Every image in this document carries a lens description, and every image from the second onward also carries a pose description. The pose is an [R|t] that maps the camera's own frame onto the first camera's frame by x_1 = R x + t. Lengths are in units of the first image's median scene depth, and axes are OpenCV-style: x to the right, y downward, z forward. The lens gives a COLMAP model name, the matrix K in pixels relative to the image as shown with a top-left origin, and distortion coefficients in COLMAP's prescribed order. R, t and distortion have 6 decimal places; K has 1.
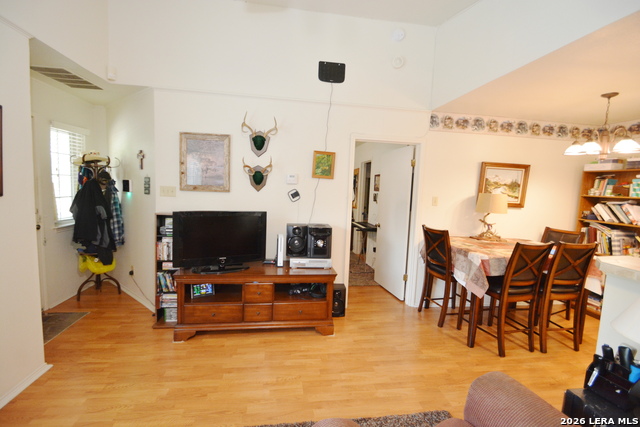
lens RADIAL K [[278.4, 0, 314.9], [0, 278.4, 213.7], [0, 0, 1]] dist [0.009208, -0.013146]
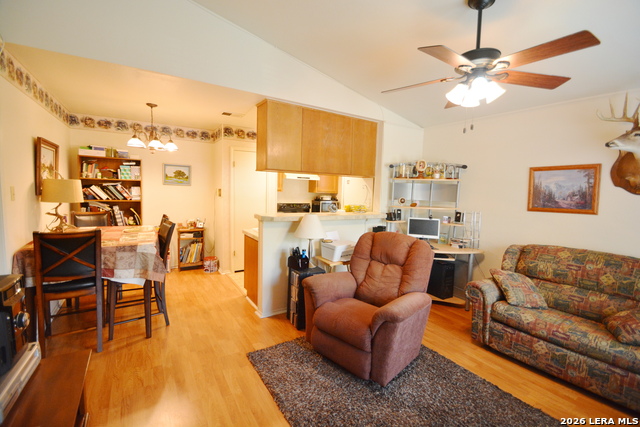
lens RADIAL K [[278.4, 0, 314.9], [0, 278.4, 211.3], [0, 0, 1]] dist [0.009208, -0.013146]
pose [[-0.403451, -0.129147, 0.905841, -0.422146], [0.031514, 0.987441, 0.154816, -0.081810], [-0.914458, 0.091007, -0.394314, 0.650073]]
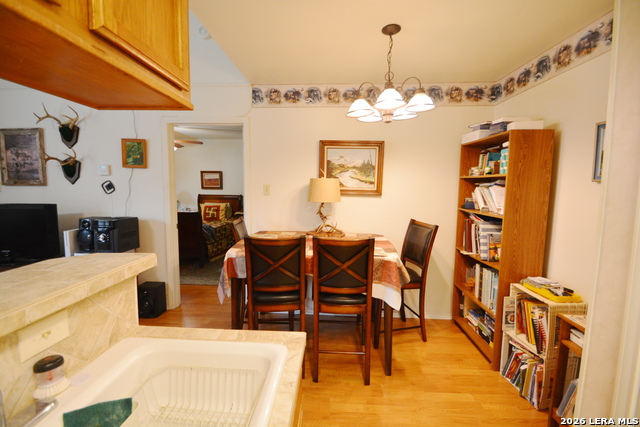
lens RADIAL K [[306.5, 0, 326.5], [0, 306.5, 207.9], [0, 0, 1]] dist [0.000469, -0.006311]
pose [[0.979970, -0.013009, -0.198721, 0.825901], [0.012095, 0.999910, -0.005817, 0.019384], [0.198779, 0.003297, 0.980039, 0.121552]]
